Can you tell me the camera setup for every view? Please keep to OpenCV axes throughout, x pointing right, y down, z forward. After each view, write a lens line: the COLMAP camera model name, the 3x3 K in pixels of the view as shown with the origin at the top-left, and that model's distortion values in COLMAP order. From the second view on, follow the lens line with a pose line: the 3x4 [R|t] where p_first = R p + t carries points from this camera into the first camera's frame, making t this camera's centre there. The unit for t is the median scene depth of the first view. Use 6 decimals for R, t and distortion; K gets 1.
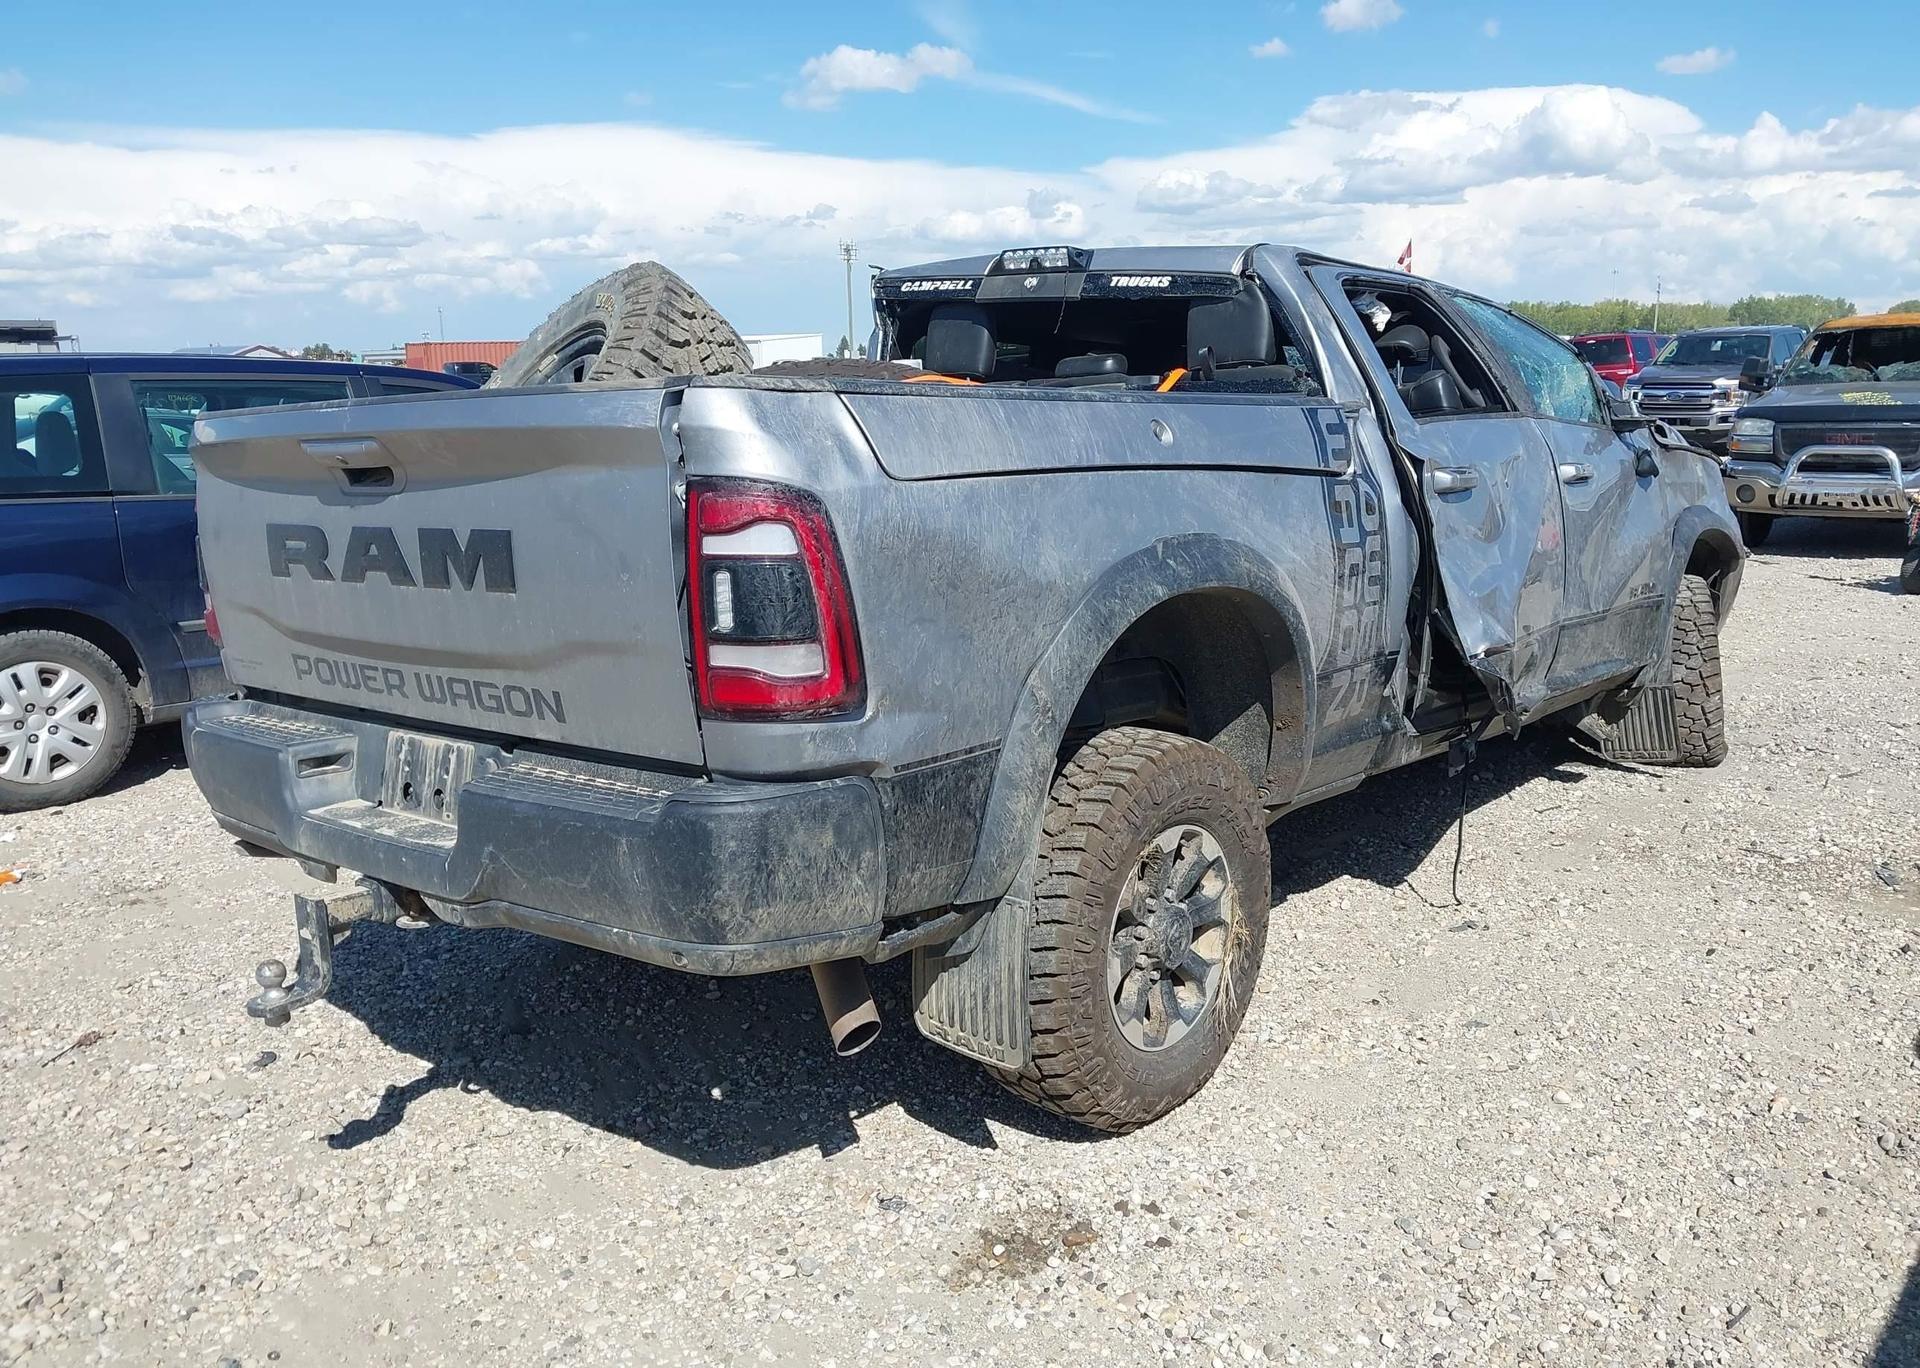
lens RADIAL K [[1540.1, 0, 981.6], [0, 1540.1, 677.2], [0, 0, 1]] dist [0.018519, -0.013904]
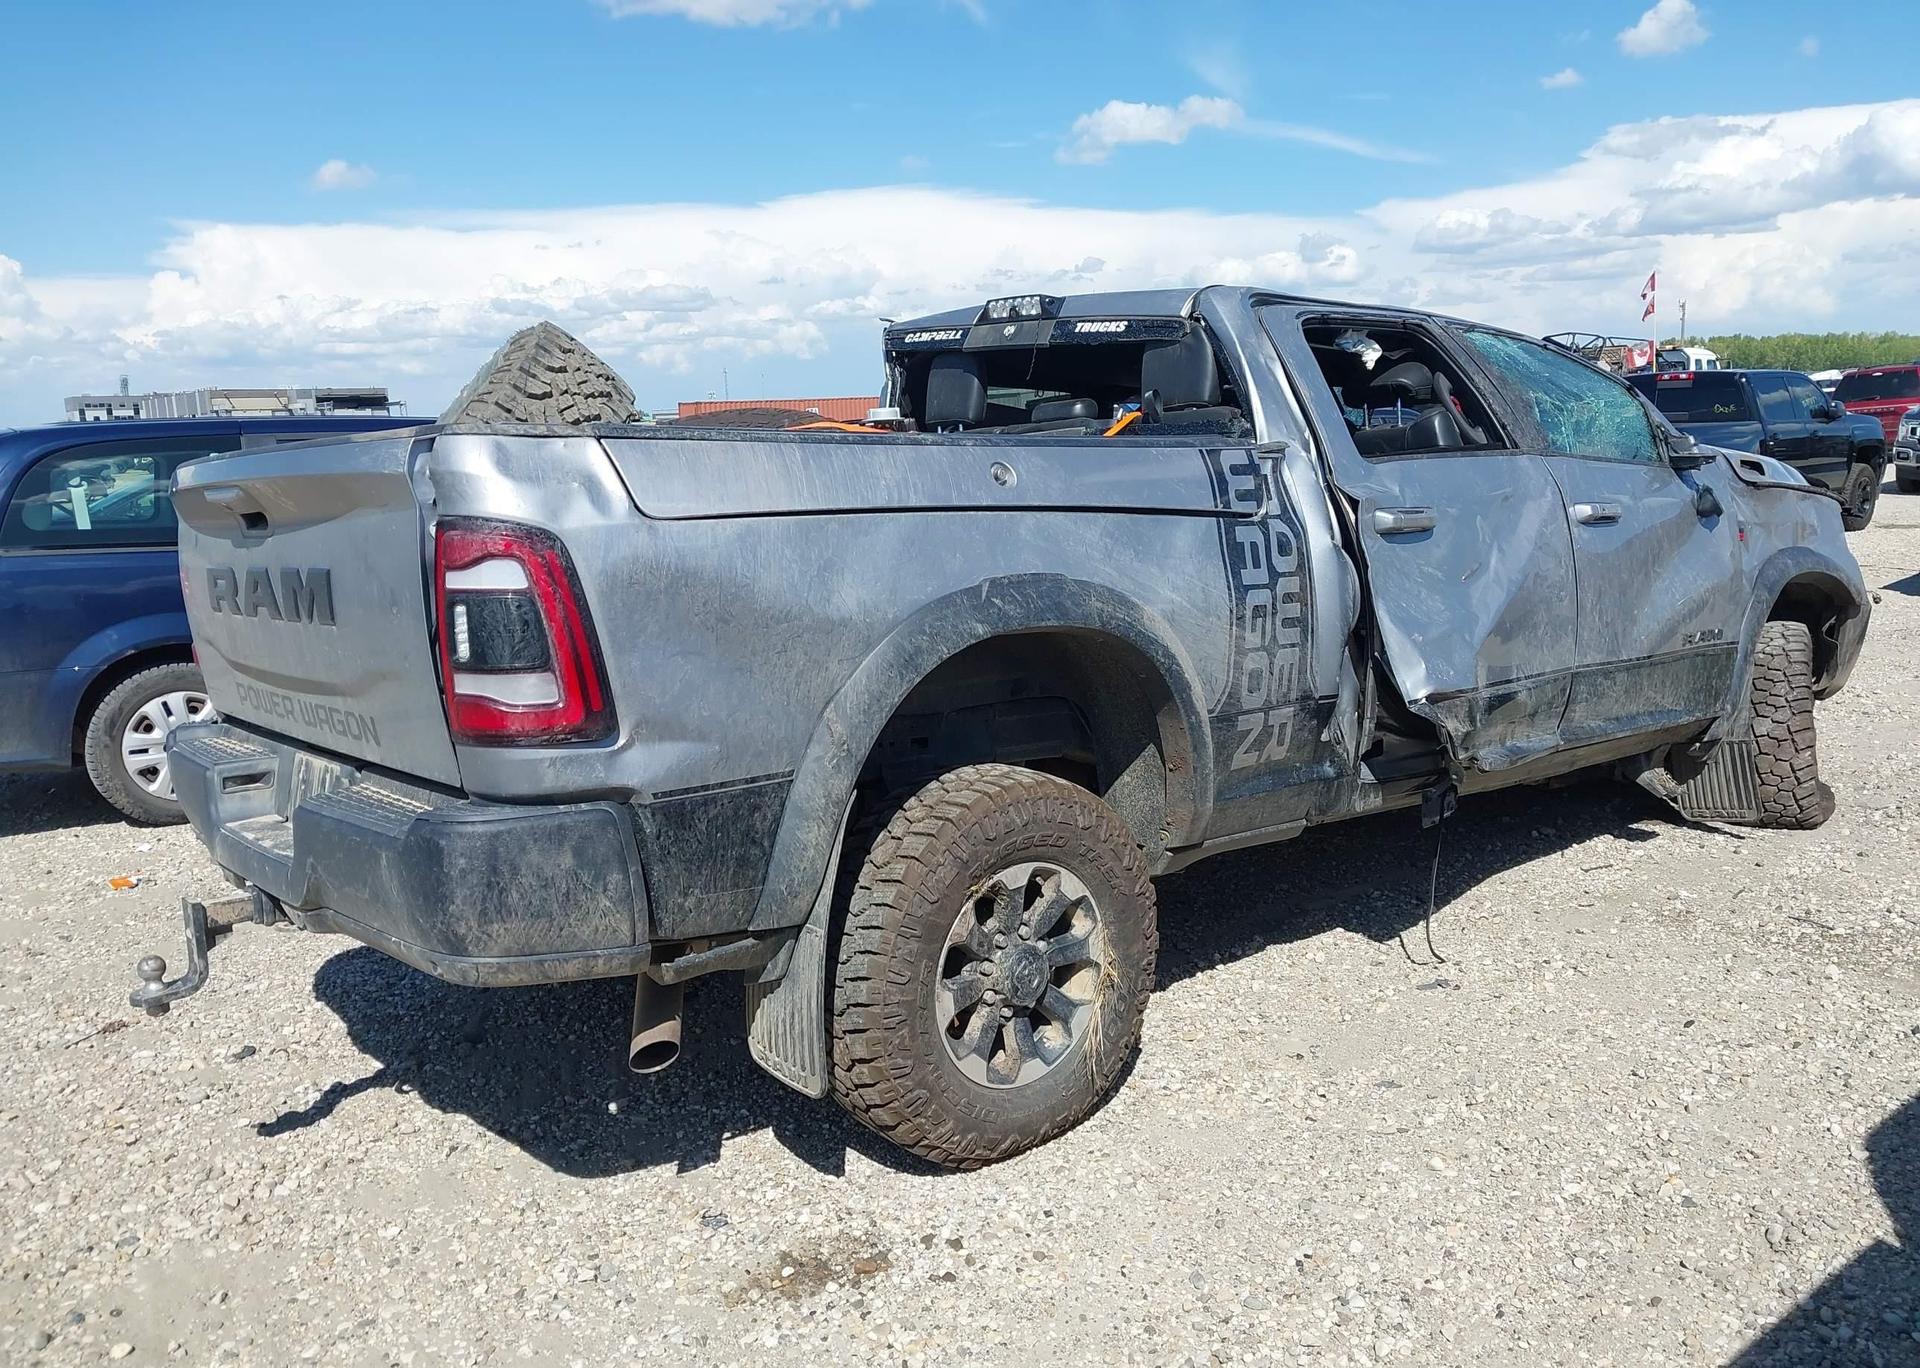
lens RADIAL K [[1540.1, 0, 981.6], [0, 1540.1, 677.2], [0, 0, 1]] dist [0.018519, -0.013904]
pose [[0.984568, 0.011557, -0.174619, 0.188906], [-0.016958, 0.999422, -0.029473, 0.003575], [0.174177, 0.031979, 0.984195, 0.002507]]
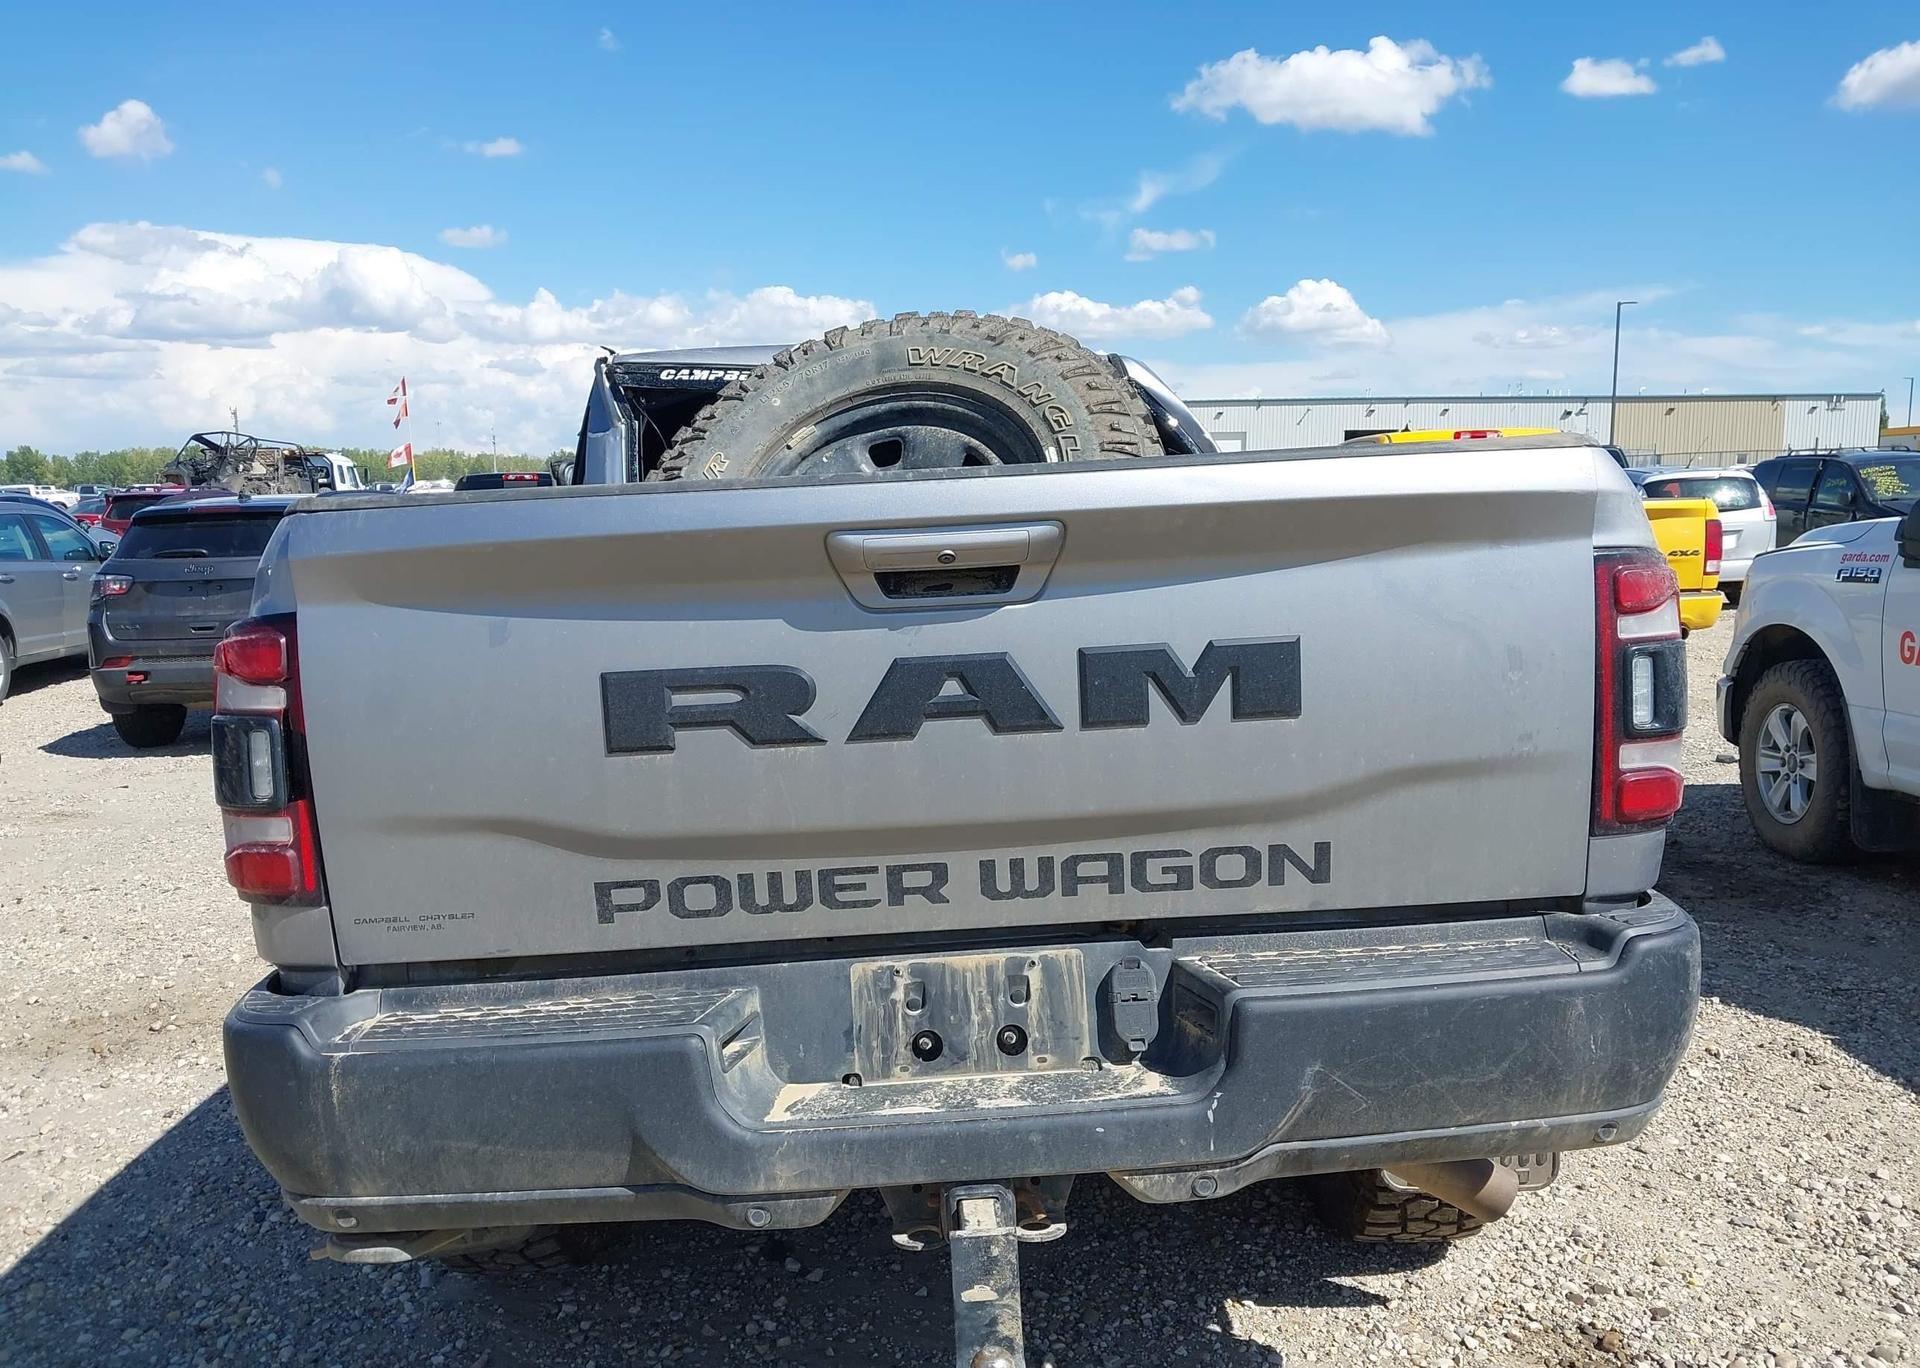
lens RADIAL K [[1520.6, 0, 960.0], [0, 1520.6, 684.0], [0, 0, 1]] dist [0.029136, -0.002663]
pose [[0.752793, -0.075406, 0.653924, -0.506393], [0.132130, 0.990508, -0.037889, -0.035693], [-0.644860, 0.114925, 0.755611, 0.302232]]
